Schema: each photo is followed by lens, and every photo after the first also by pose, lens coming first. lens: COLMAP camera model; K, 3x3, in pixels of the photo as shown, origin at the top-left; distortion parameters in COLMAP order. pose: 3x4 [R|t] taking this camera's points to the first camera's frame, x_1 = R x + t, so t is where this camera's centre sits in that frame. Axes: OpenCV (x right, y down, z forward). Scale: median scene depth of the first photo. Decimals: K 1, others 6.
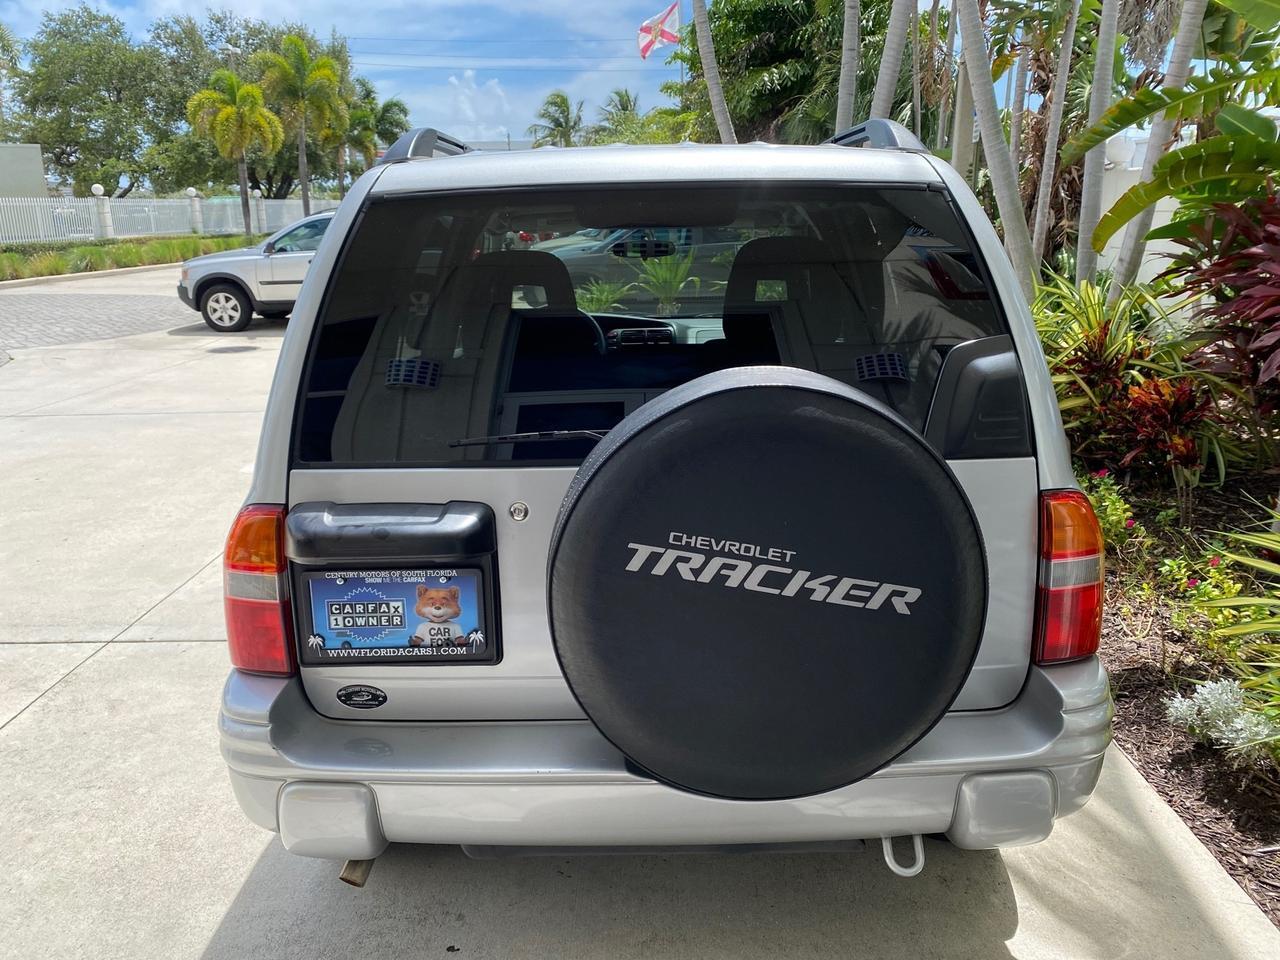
lens RADIAL K [[975.3, 0, 601.1], [0, 975.3, 483.5], [0, 0, 1]] dist [-0.002416, -0.002925]
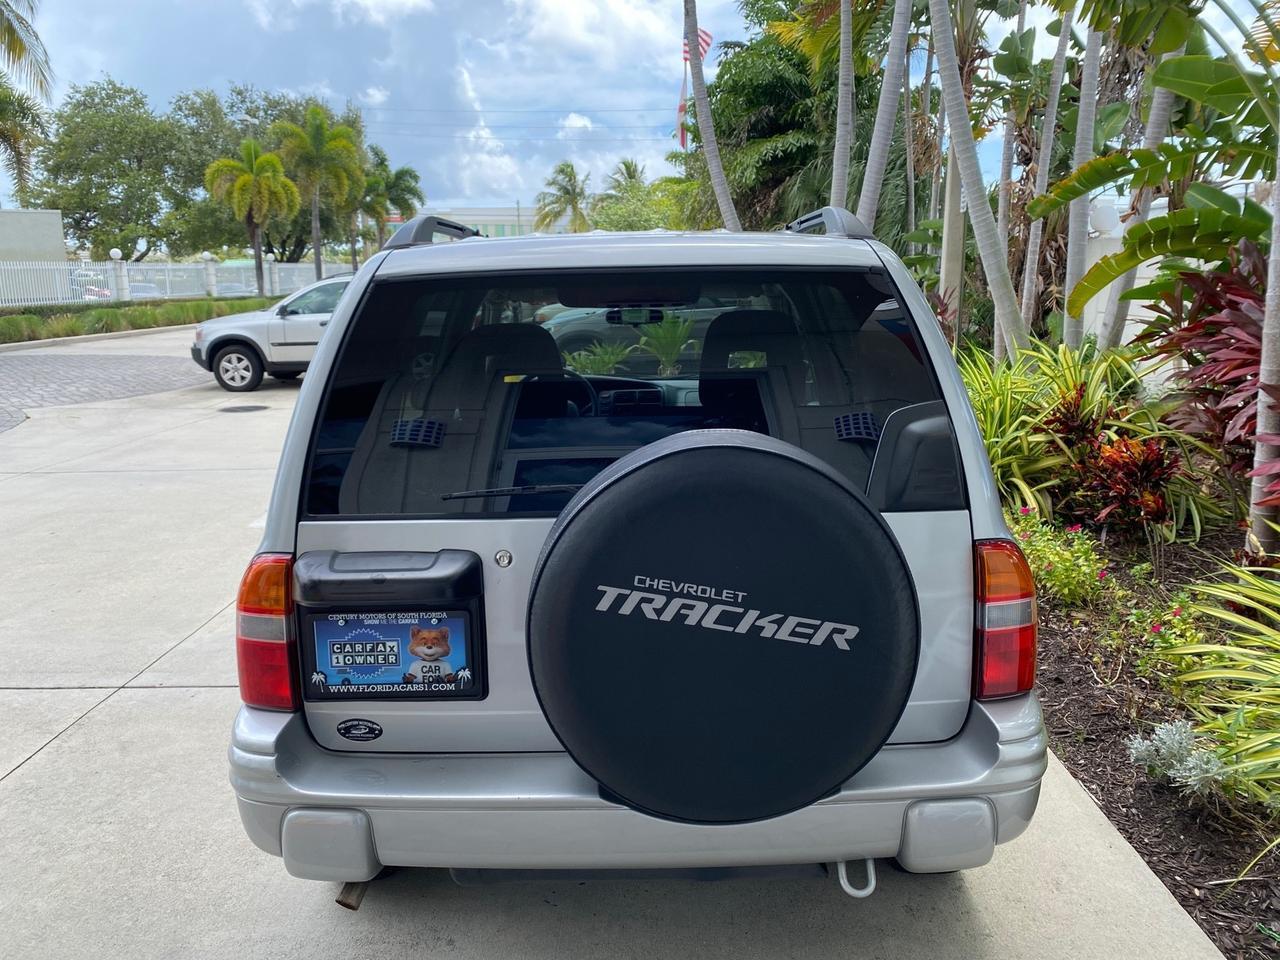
lens RADIAL K [[968.8, 0, 605.1], [0, 968.8, 474.2], [0, 0, 1]] dist [-0.000911, 0.000325]
pose [[0.999998, 0.001535, -0.001216, 0.031543], [-0.001615, 0.997612, -0.069046, 0.007673], [0.001107, 0.069048, 0.997613, -0.104175]]
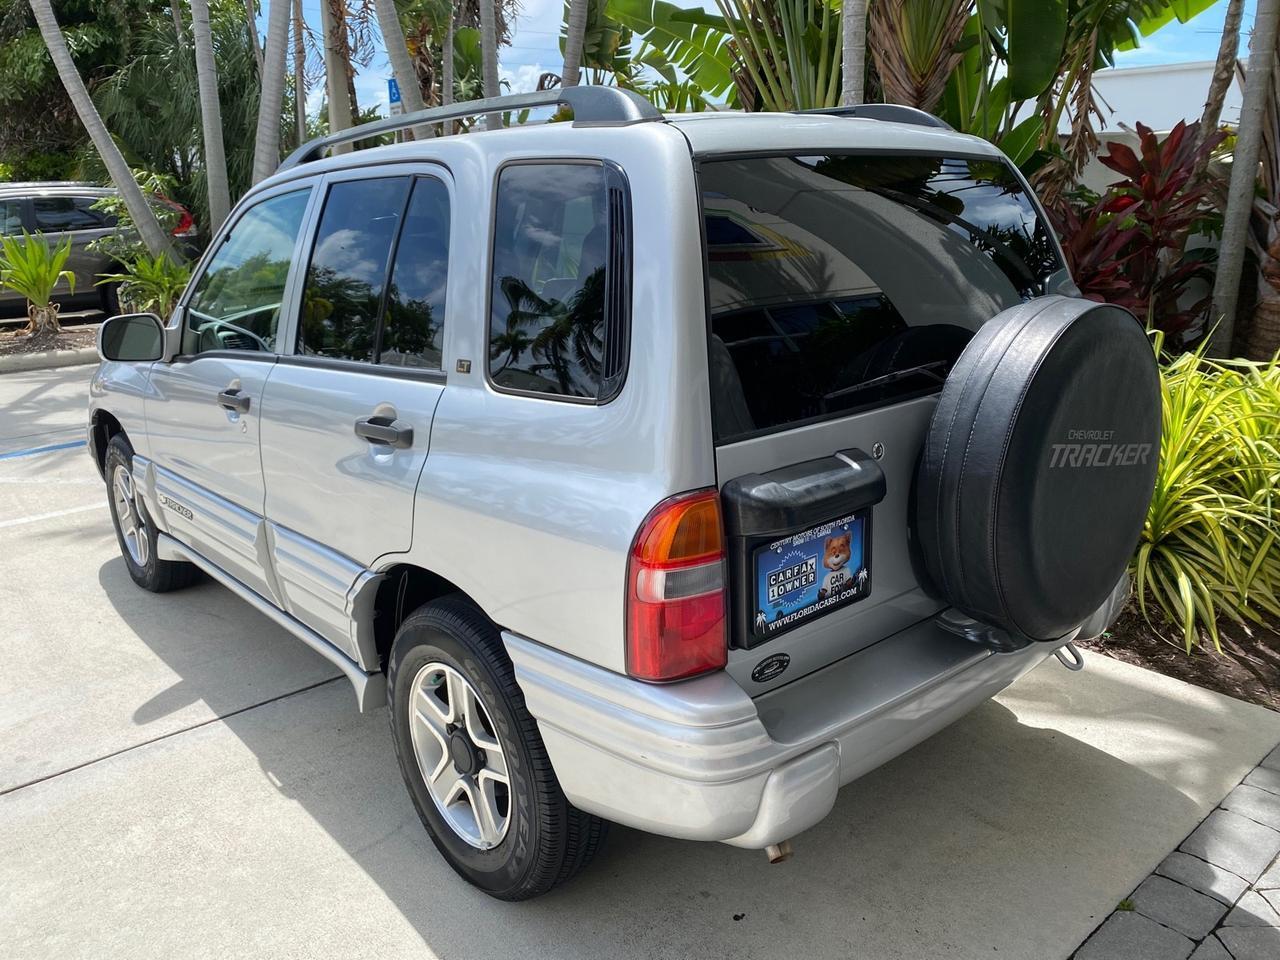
lens RADIAL K [[994.5, 0, 645.2], [0, 994.5, 477.3], [0, 0, 1]] dist [0.002807, -0.003523]
pose [[0.755424, -0.174949, 0.631448, -0.974722], [0.175193, 0.982540, 0.062633, -0.057096], [-0.631381, 0.063310, 0.772884, 0.302351]]
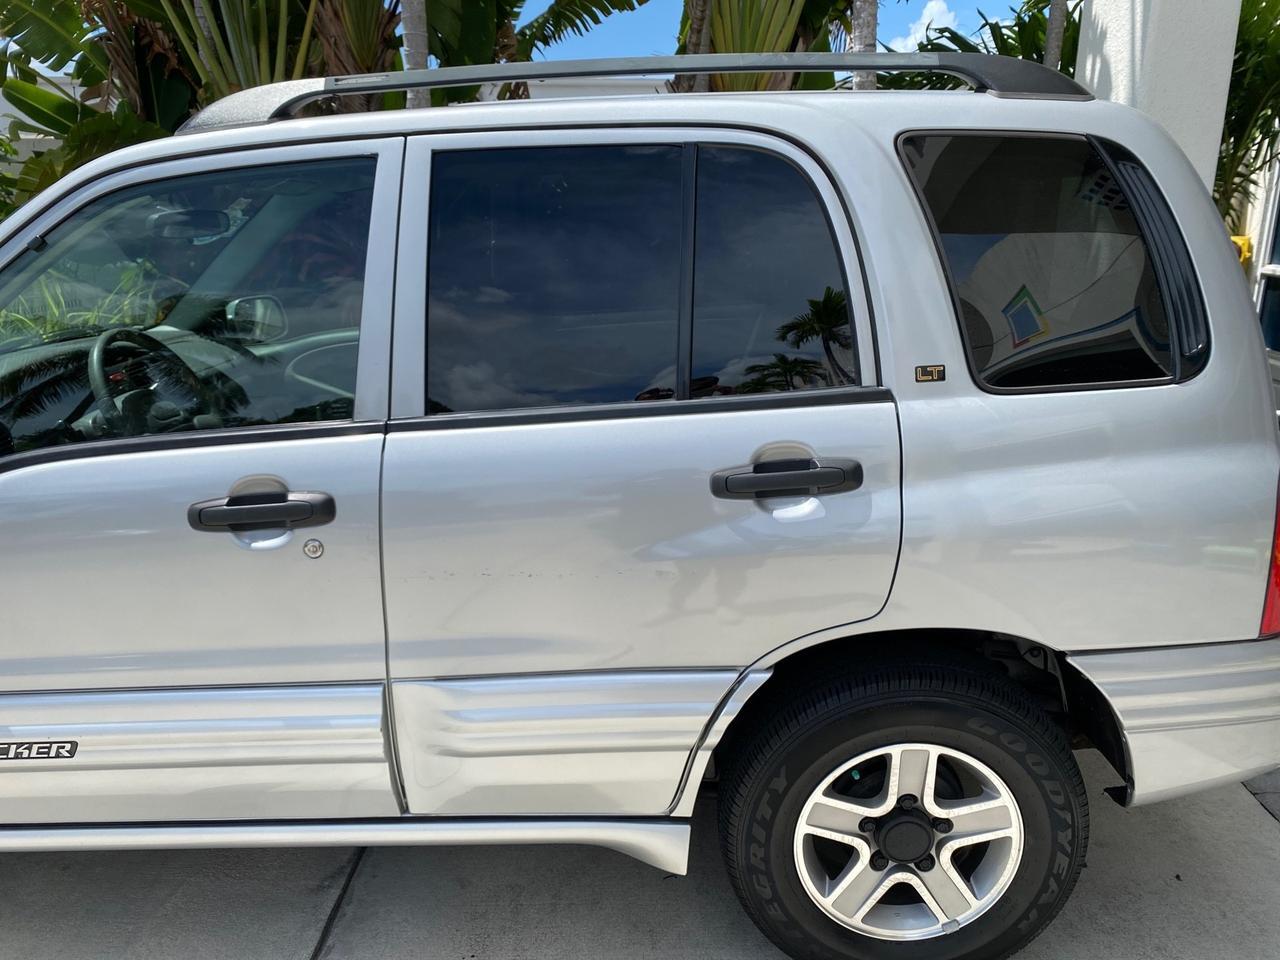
lens RADIAL K [[994.5, 0, 645.2], [0, 994.5, 477.3], [0, 0, 1]] dist [0.002807, -0.003523]
pose [[0.039441, -0.259965, 0.964812, -1.348555], [0.271990, 0.931897, 0.239977, -0.366387], [-0.961492, 0.252954, 0.107463, 1.533212]]
